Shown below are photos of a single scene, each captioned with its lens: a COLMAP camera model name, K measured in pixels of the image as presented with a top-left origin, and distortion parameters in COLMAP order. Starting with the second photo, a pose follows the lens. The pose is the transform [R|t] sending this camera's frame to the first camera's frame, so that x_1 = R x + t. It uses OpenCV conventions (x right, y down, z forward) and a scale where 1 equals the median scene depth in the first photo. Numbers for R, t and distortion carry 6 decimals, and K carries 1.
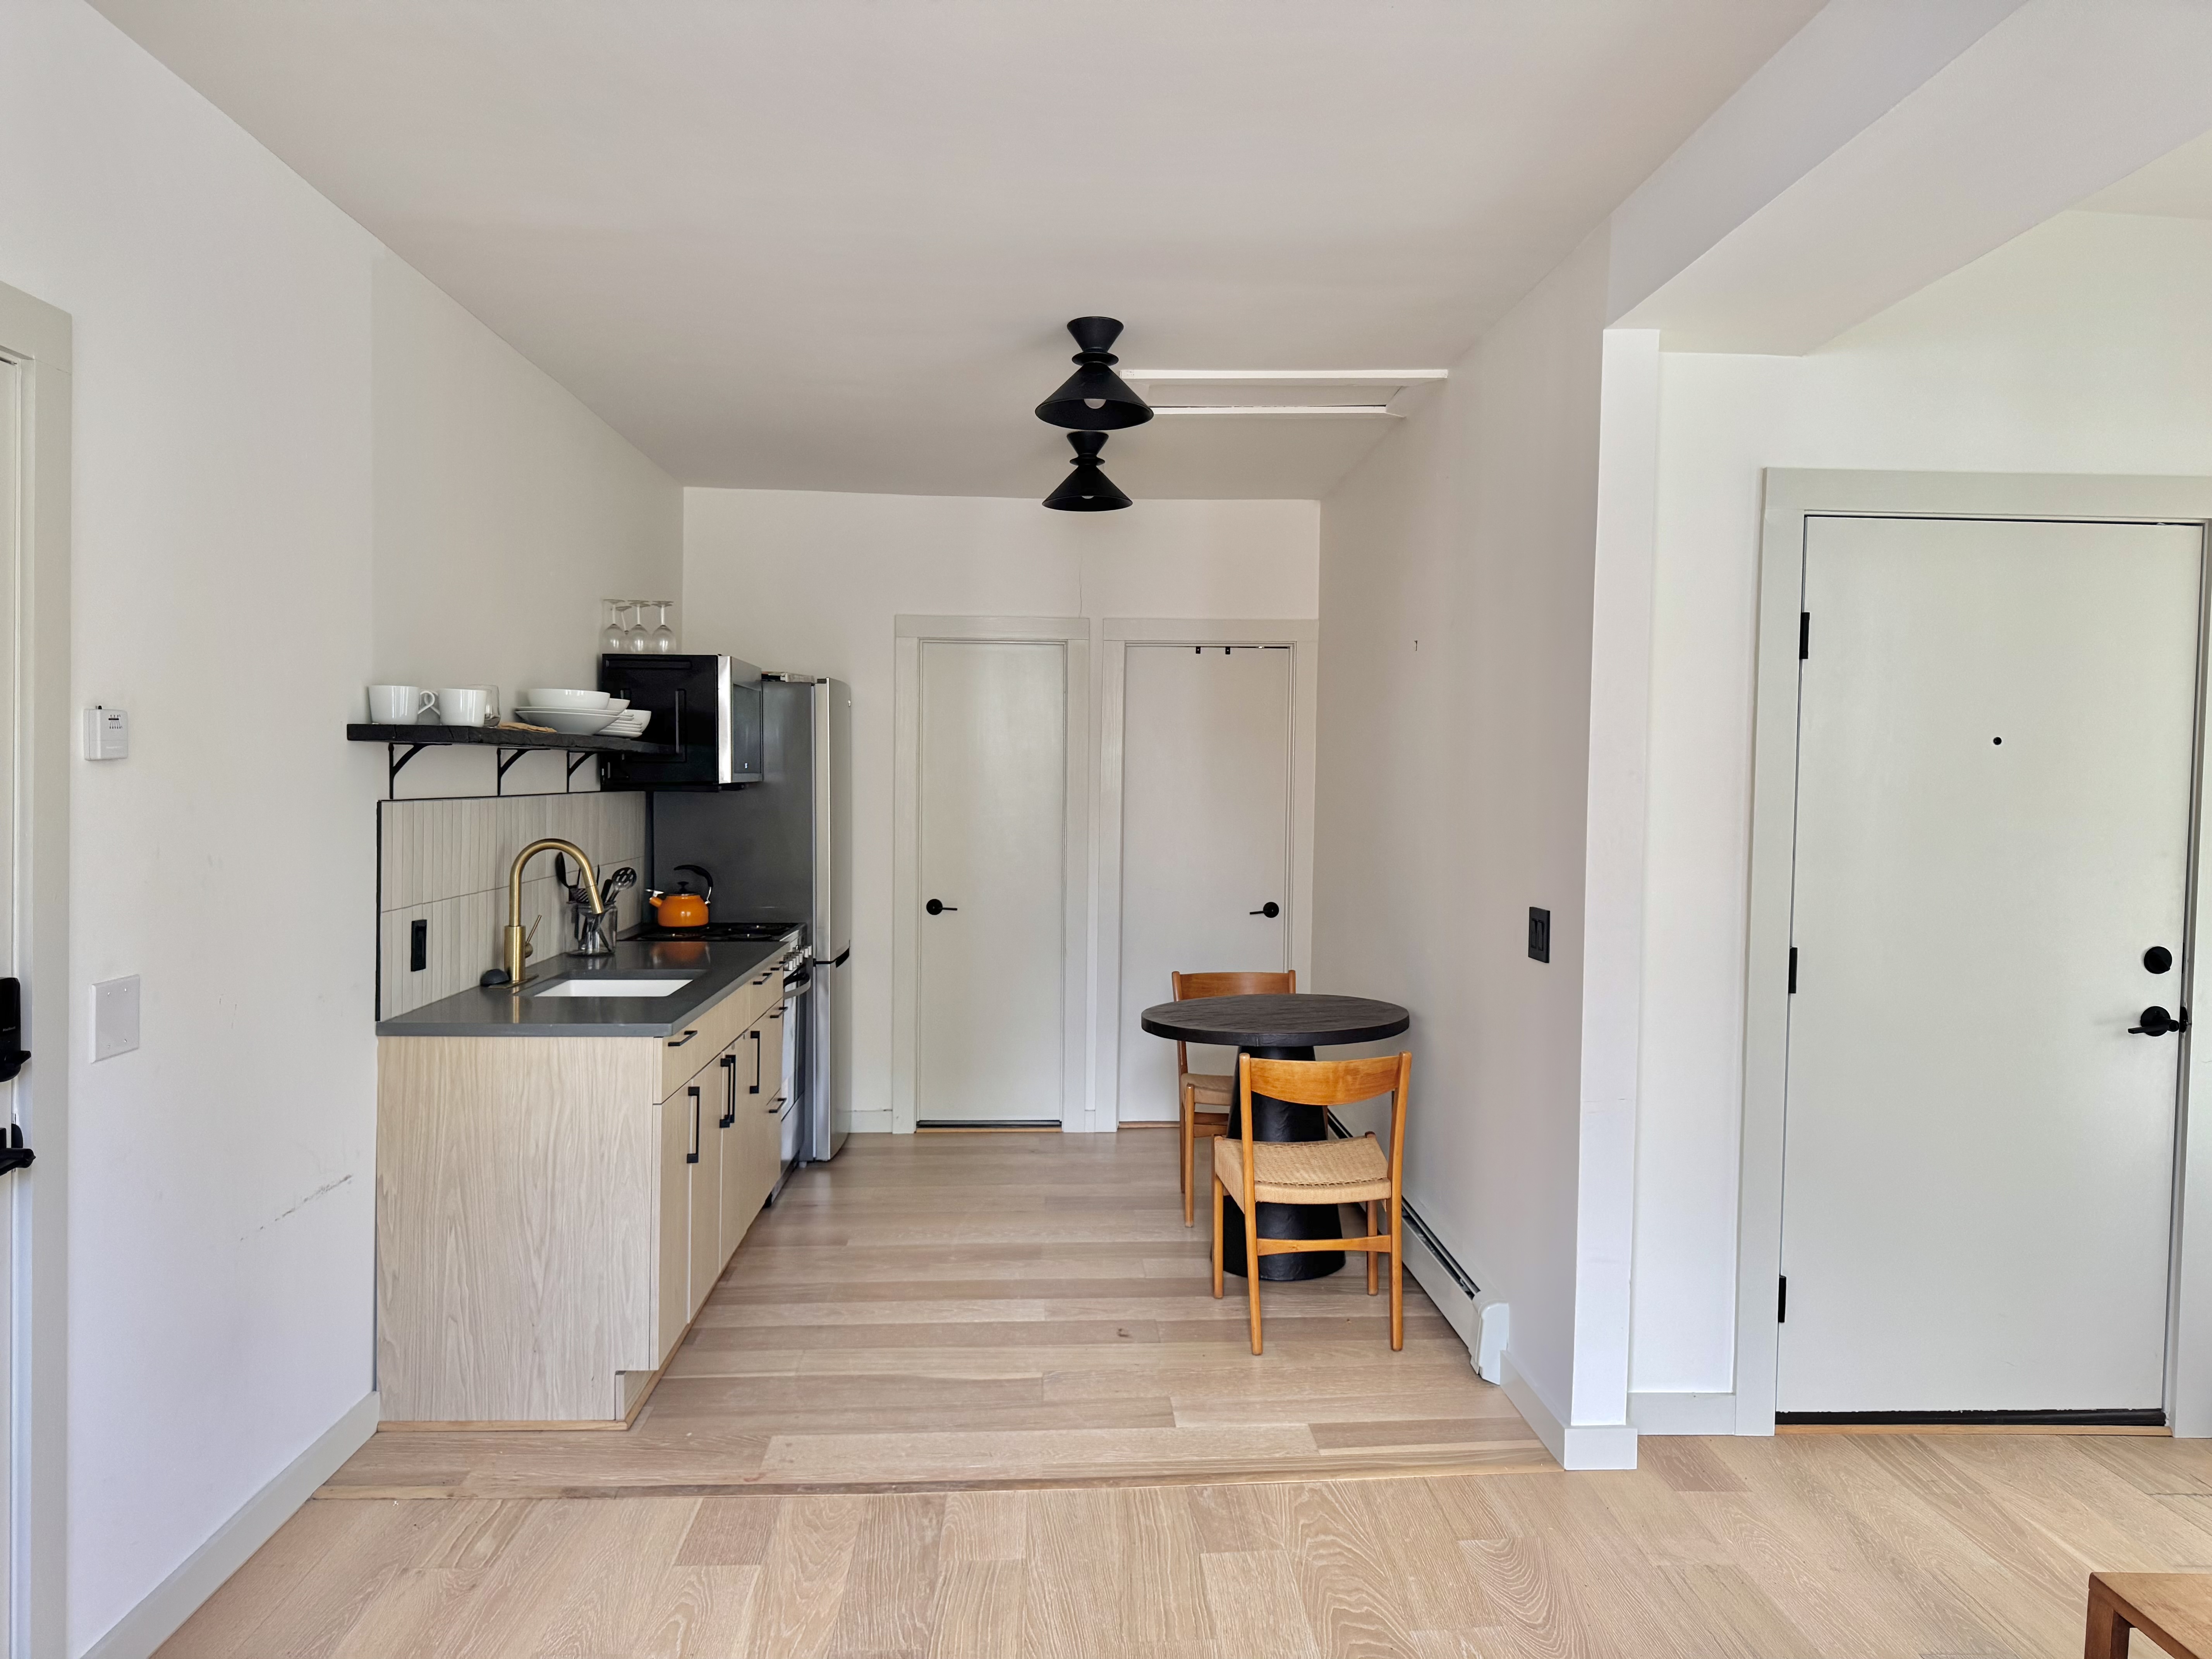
lens RADIAL K [[1548.3, 0, 1106.0], [0, 1548.3, 829.5], [0, 0, 1]] dist [0.114647, -0.147568]
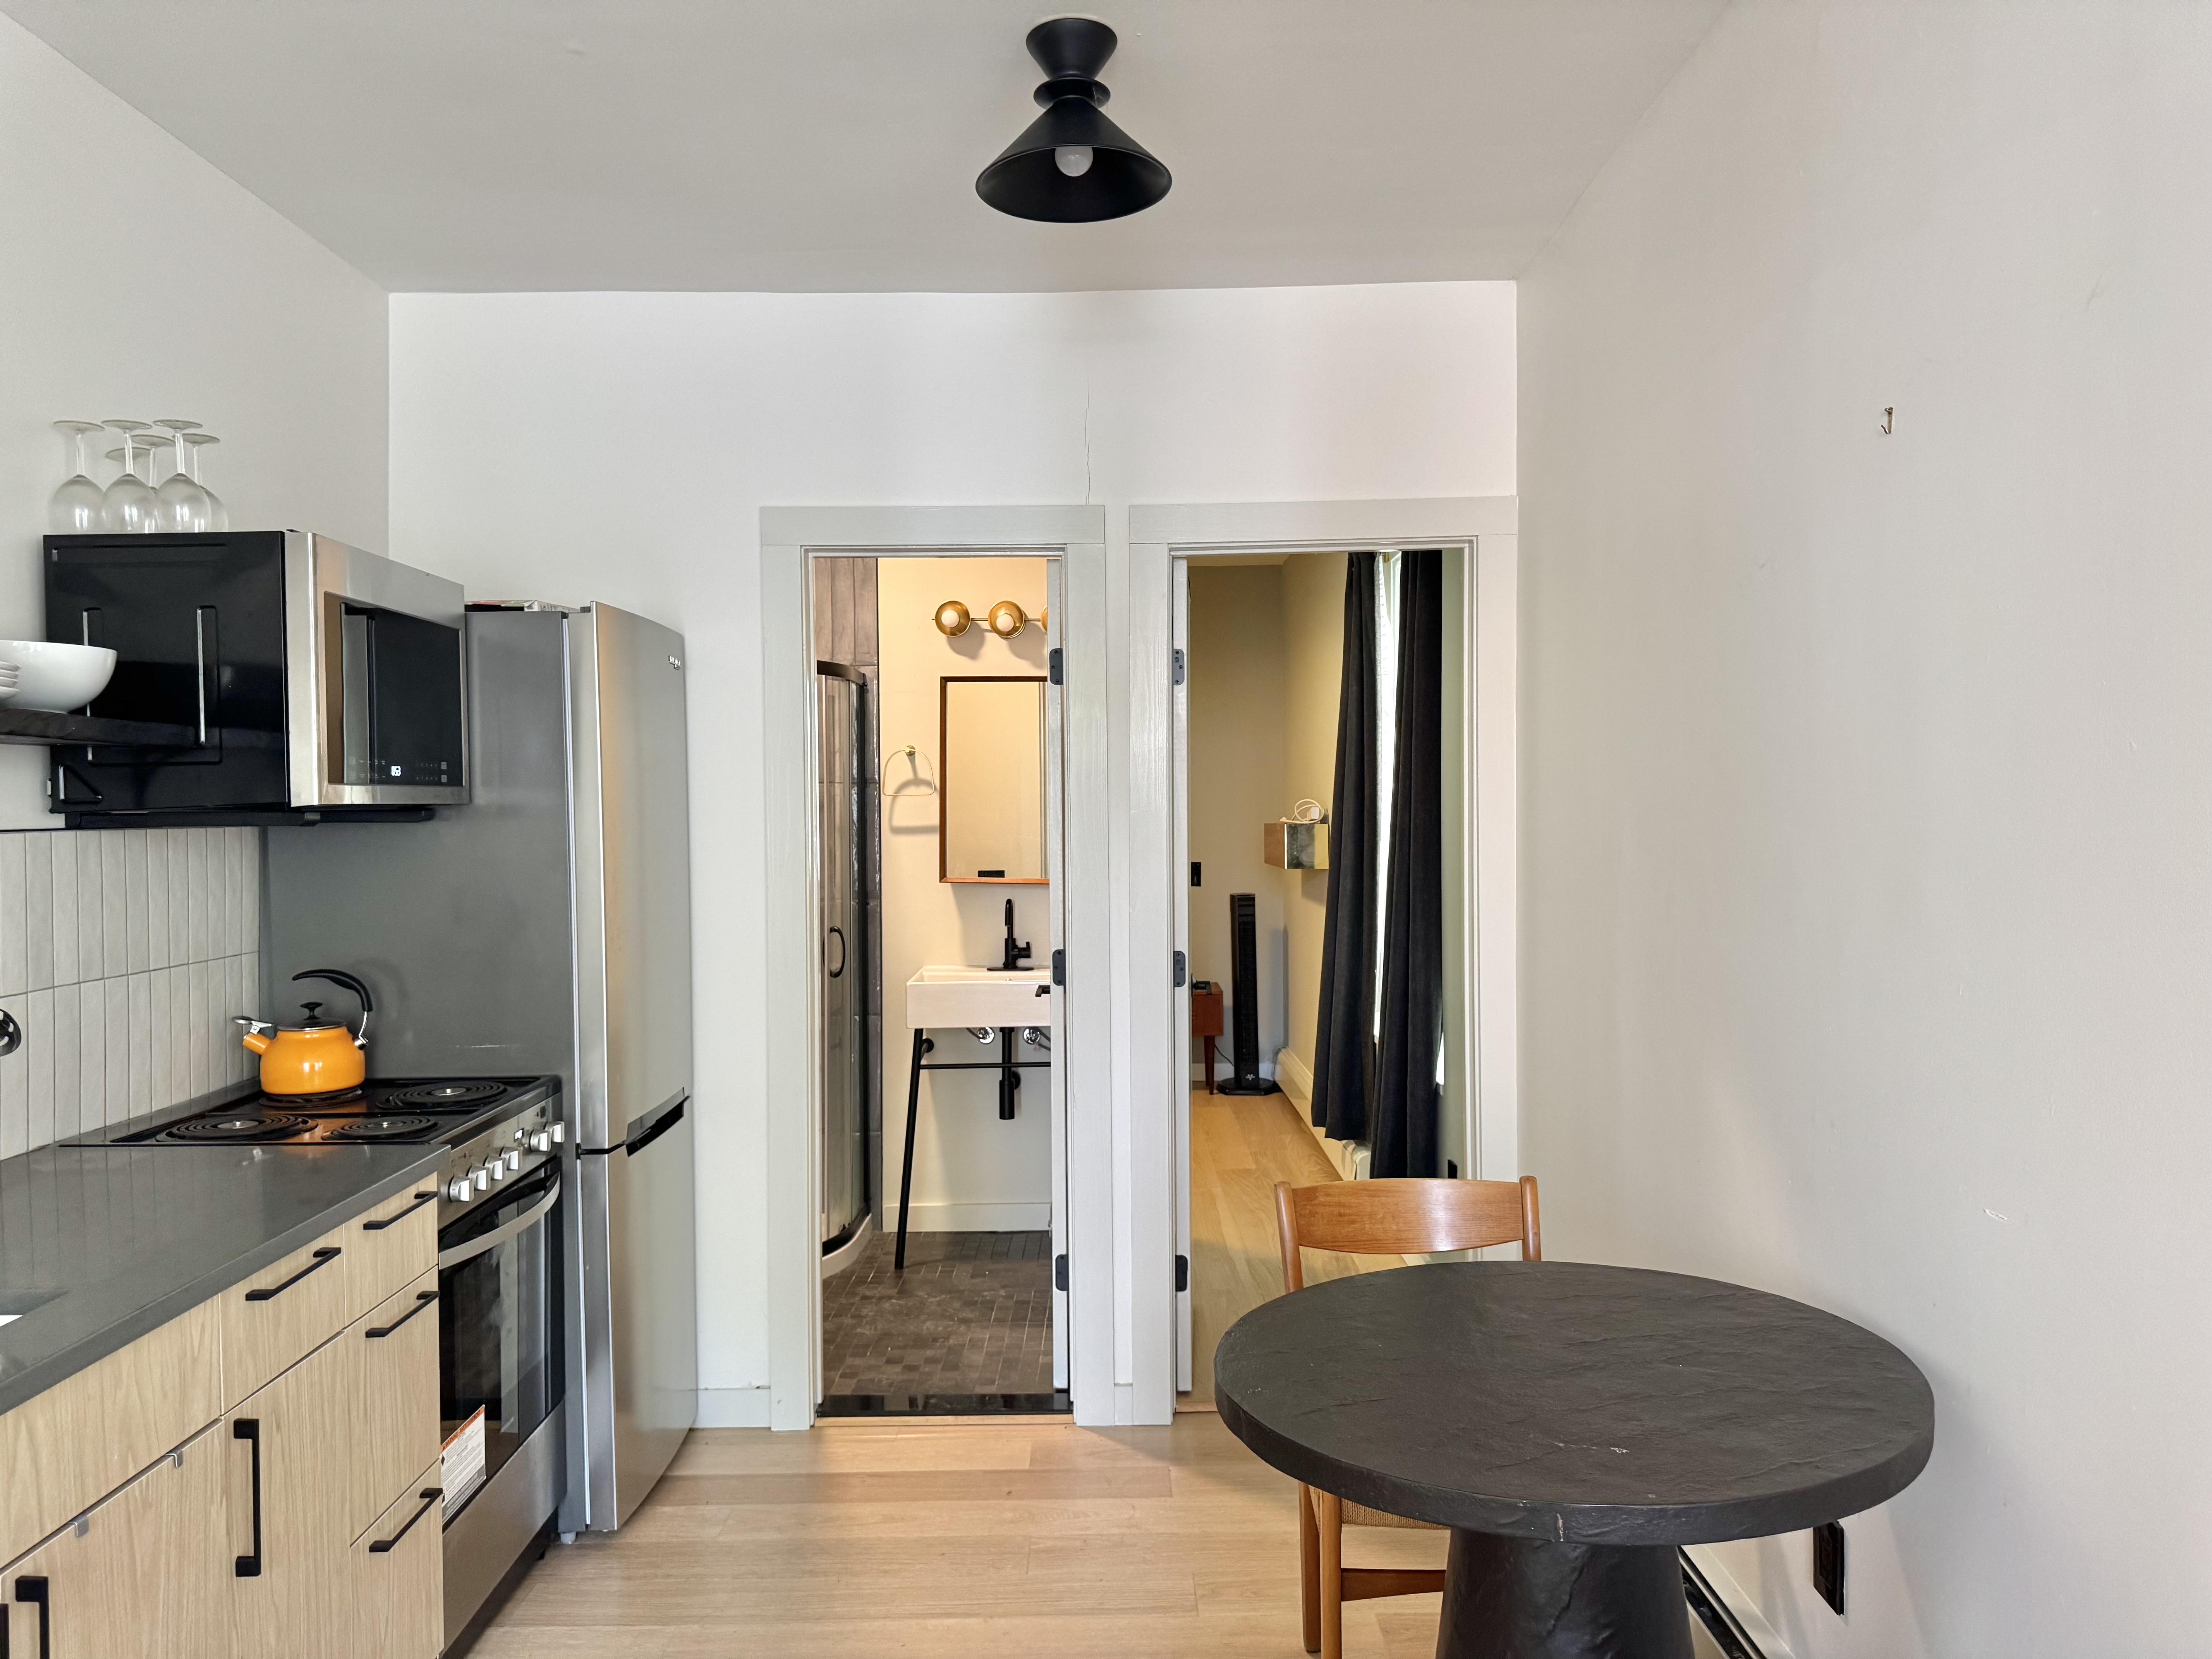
lens RADIAL K [[1560.2, 0, 1106.0], [0, 1560.2, 829.5], [0, 0, 1]] dist [0.027532, -0.030541]
pose [[0.998786, -0.017434, -0.046068, 0.020755], [0.016446, 0.999628, -0.021754, -0.011095], [0.046430, 0.020970, 0.998701, 0.689007]]
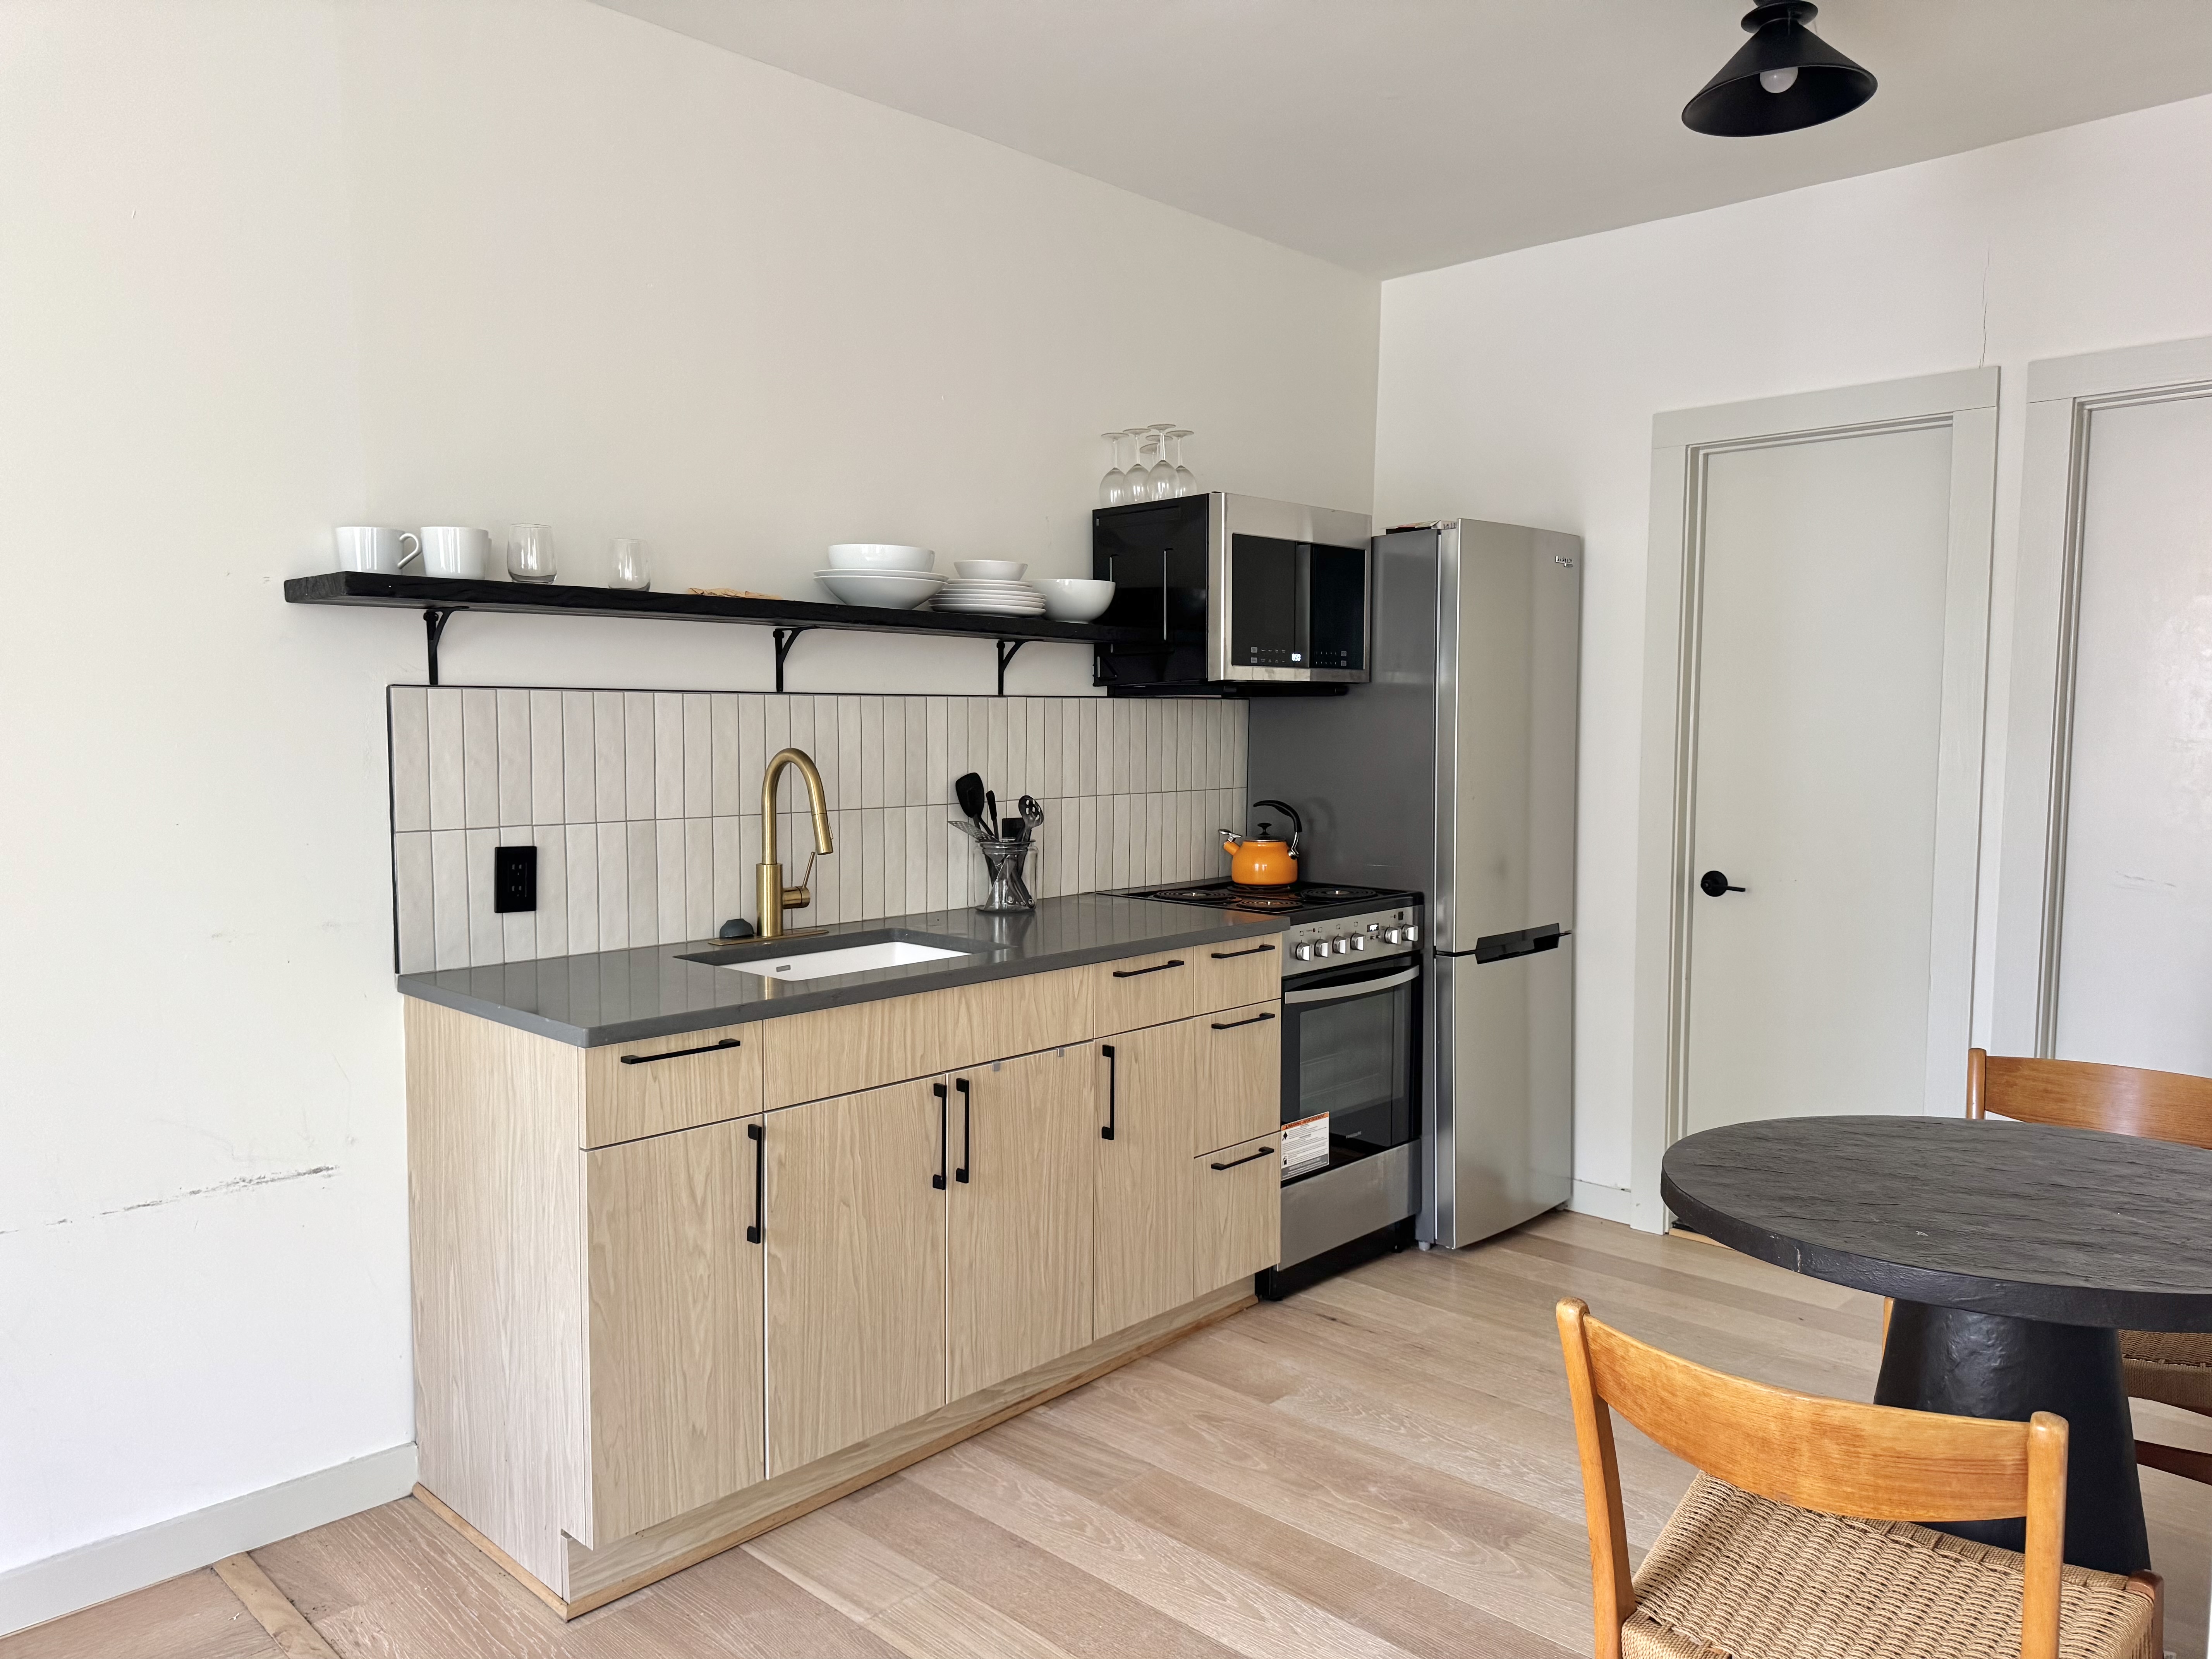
lens RADIAL K [[1548.3, 0, 1106.0], [0, 1548.3, 829.5], [0, 0, 1]] dist [0.114647, -0.147568]
pose [[0.687488, 0.044502, -0.724831, 0.284701], [-0.019924, 0.998901, 0.042431, 0.010084], [0.725923, -0.014729, 0.687619, 0.621658]]
